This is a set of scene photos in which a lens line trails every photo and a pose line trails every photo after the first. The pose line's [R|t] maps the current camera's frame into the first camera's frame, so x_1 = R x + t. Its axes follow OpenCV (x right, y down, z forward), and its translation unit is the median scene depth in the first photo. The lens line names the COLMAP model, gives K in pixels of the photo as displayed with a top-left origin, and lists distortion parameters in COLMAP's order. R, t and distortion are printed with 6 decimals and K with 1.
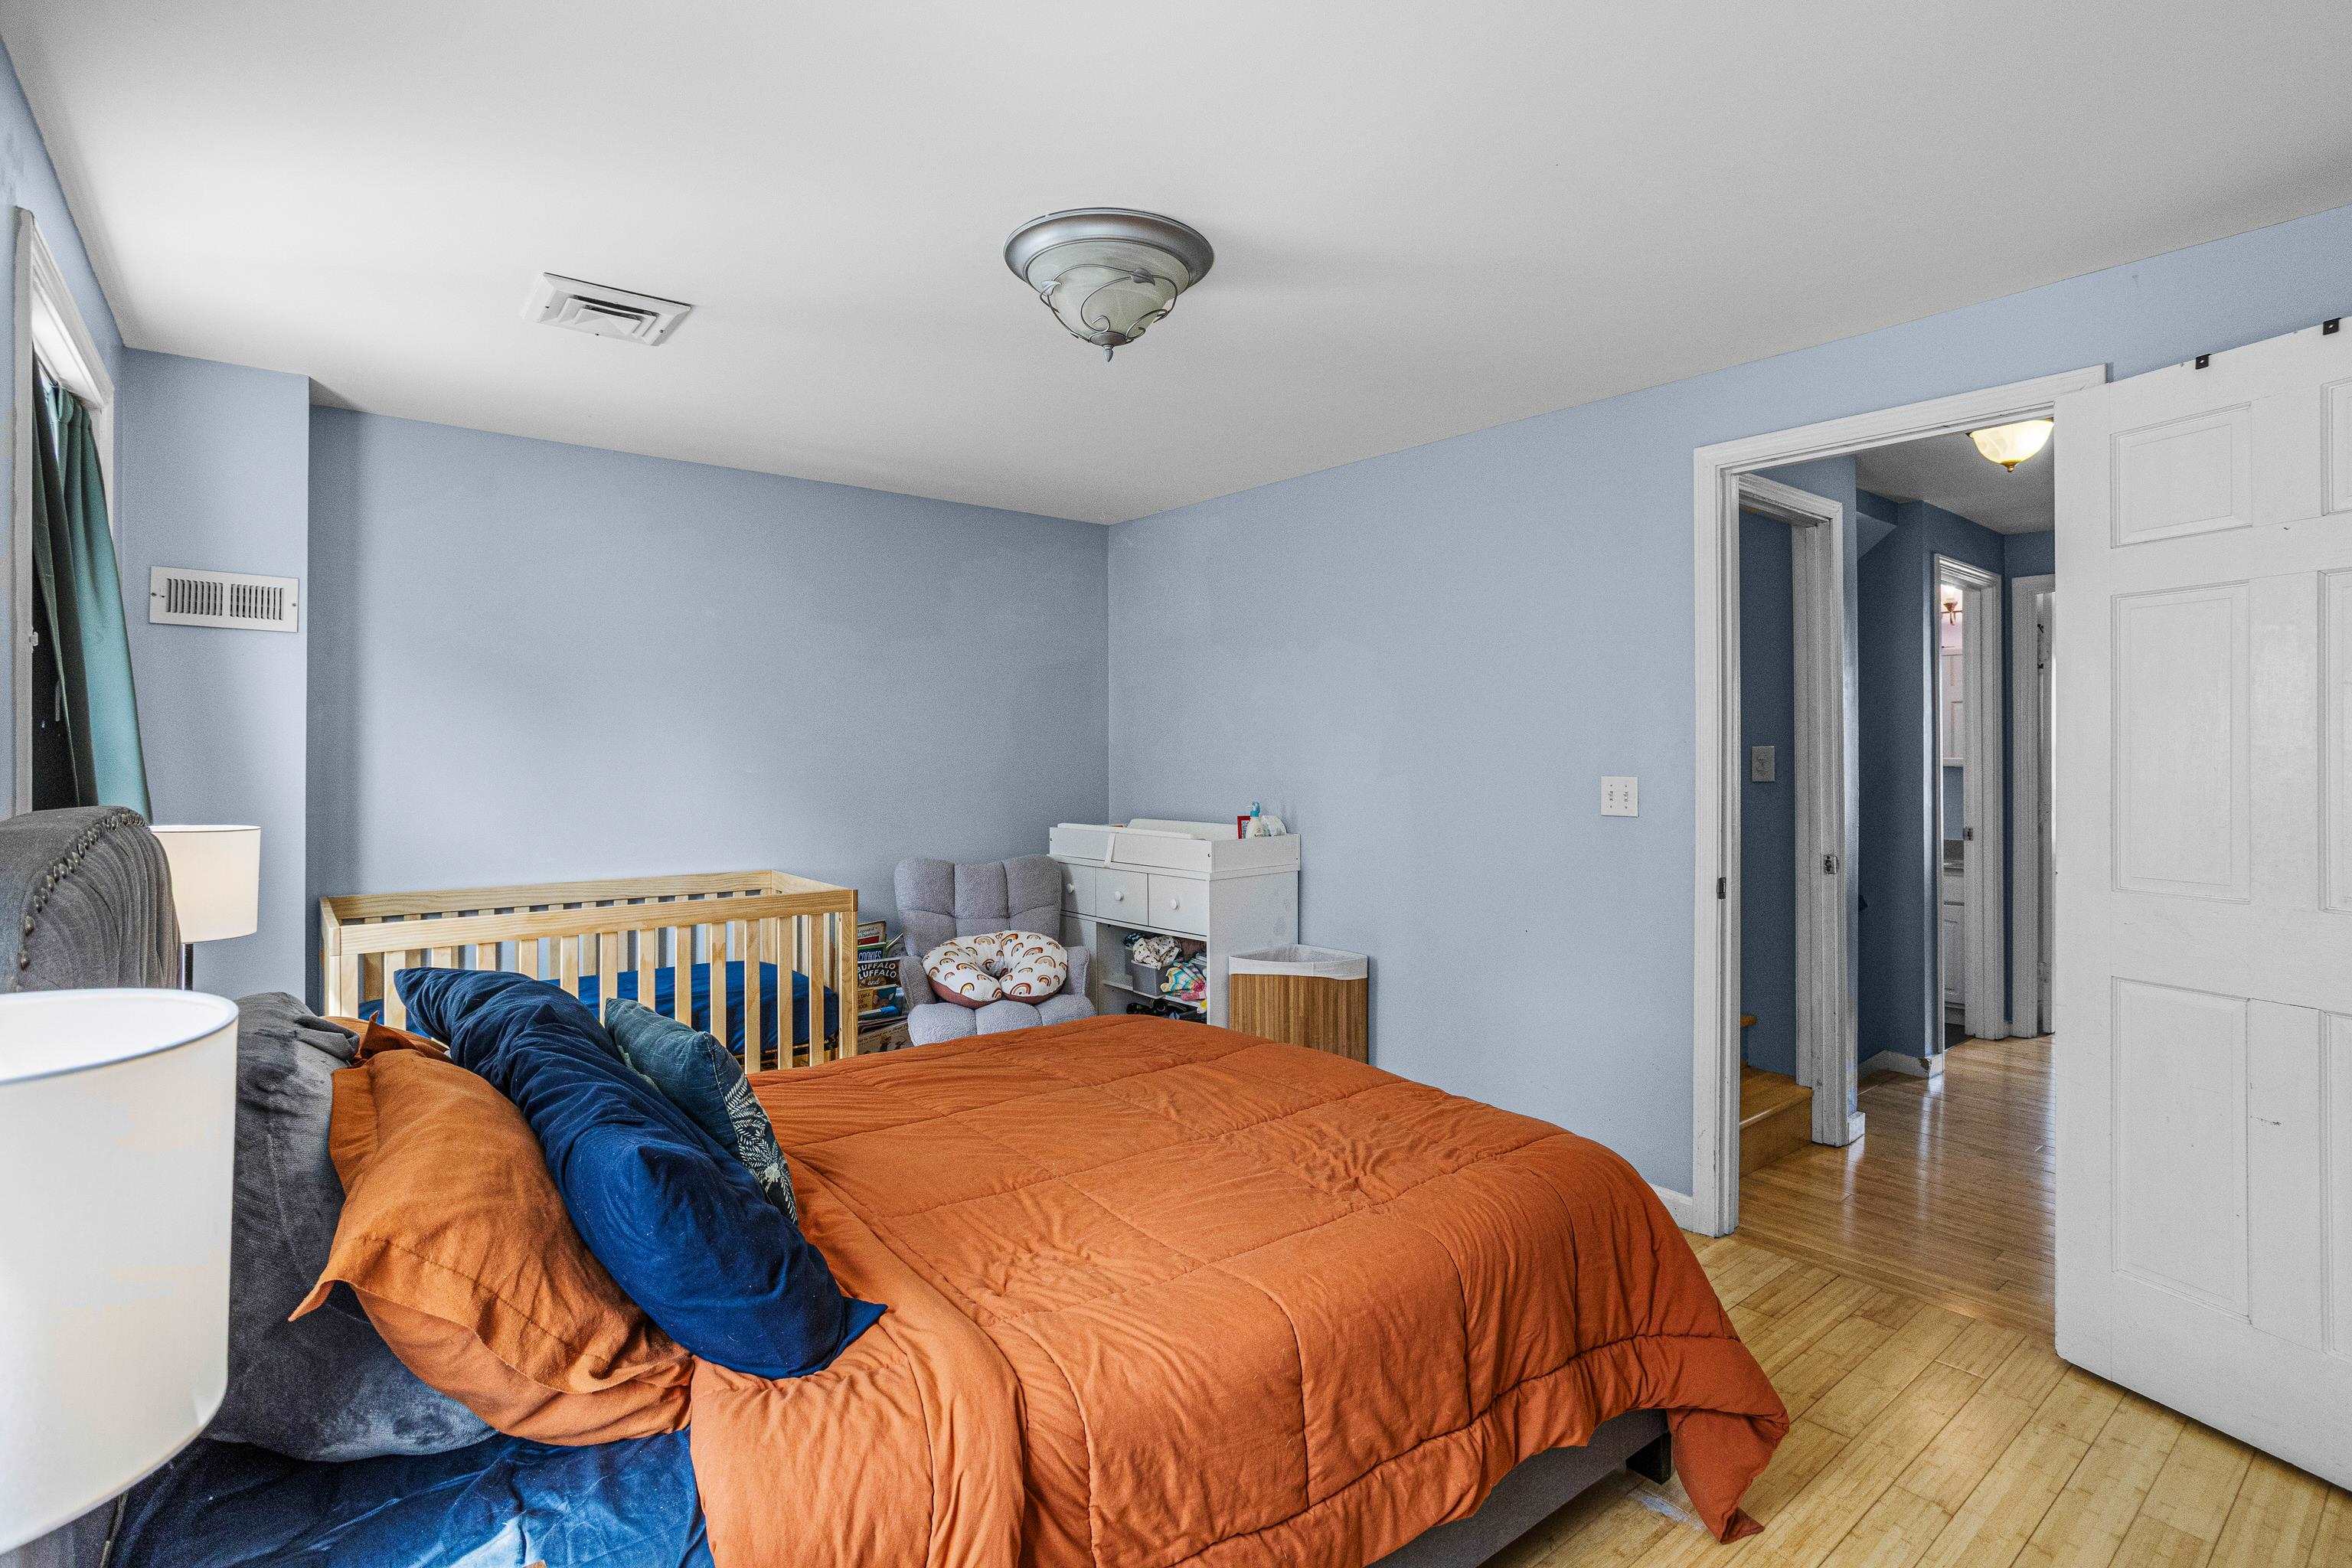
lens RADIAL K [[1146.1, 0, 1167.4], [0, 1146.1, 760.1], [0, 0, 1]] dist [-0.000088, 0.008489]
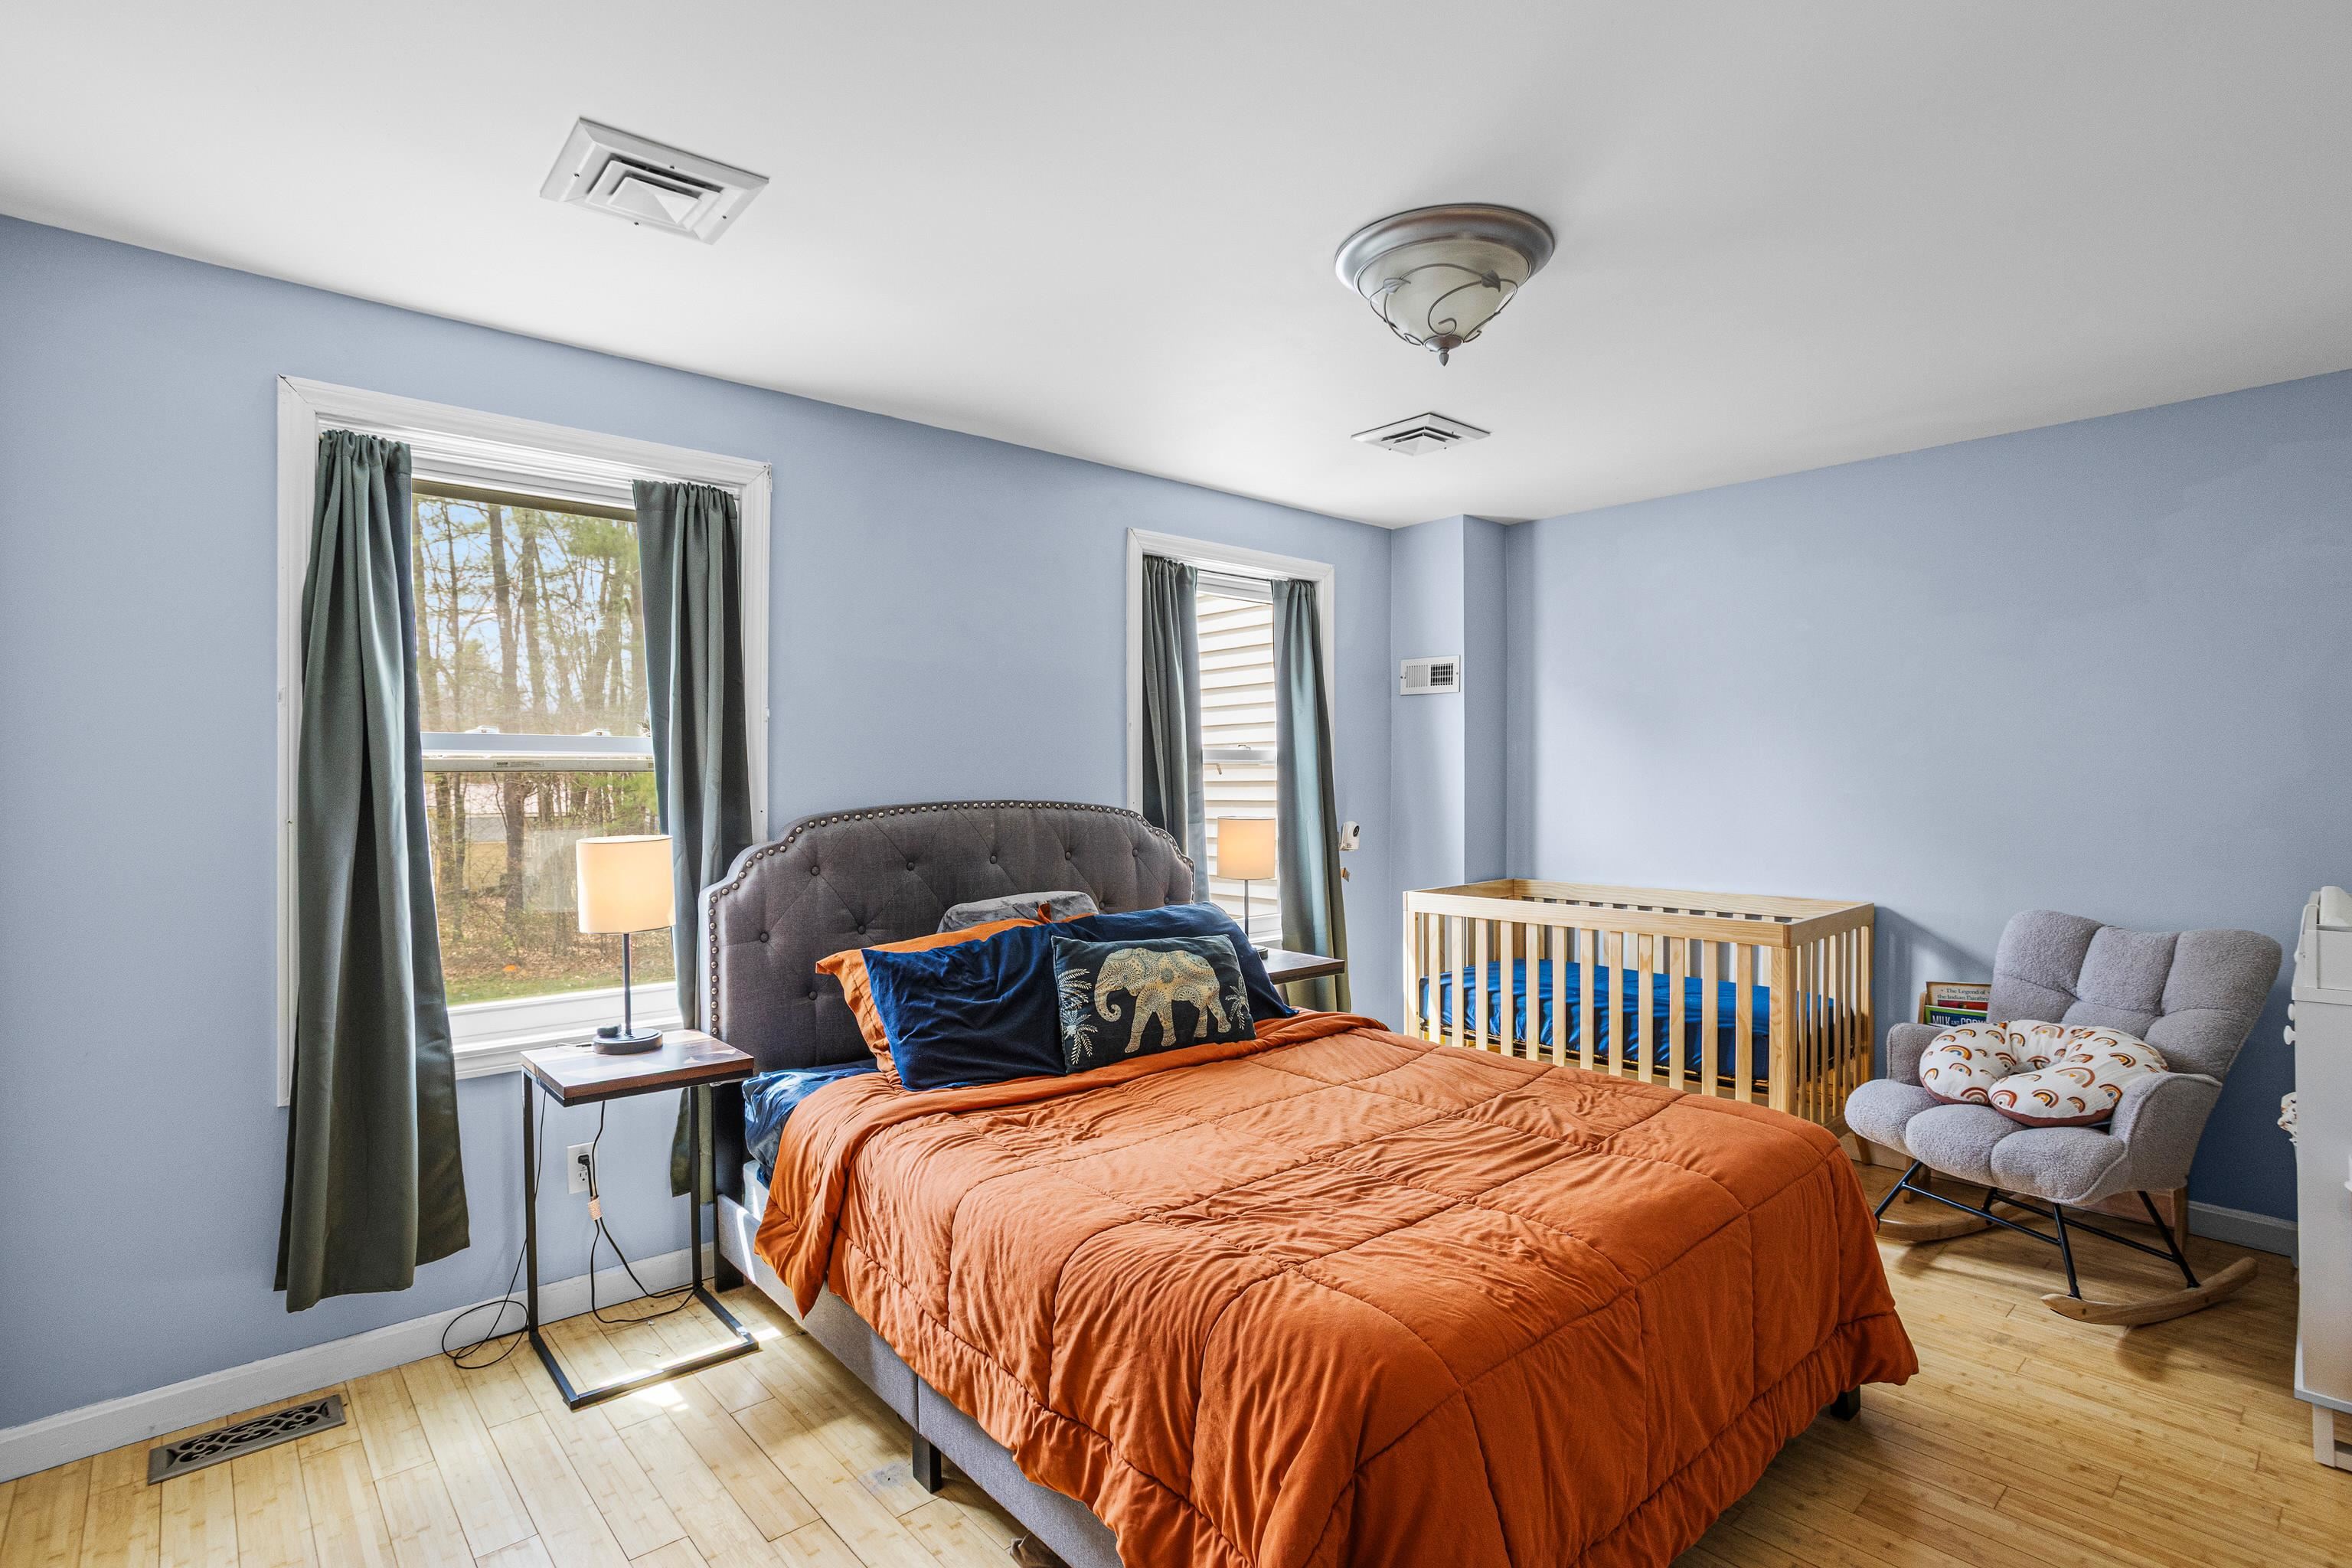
lens RADIAL K [[1146.1, 0, 1170.5], [0, 1146.1, 795.2], [0, 0, 1]] dist [-0.000088, 0.008489]
pose [[0.077615, 0.011528, -0.996917, 0.591919], [0.002014, 0.999929, 0.011720, 0.000999], [0.996981, -0.002917, 0.077586, 0.462126]]
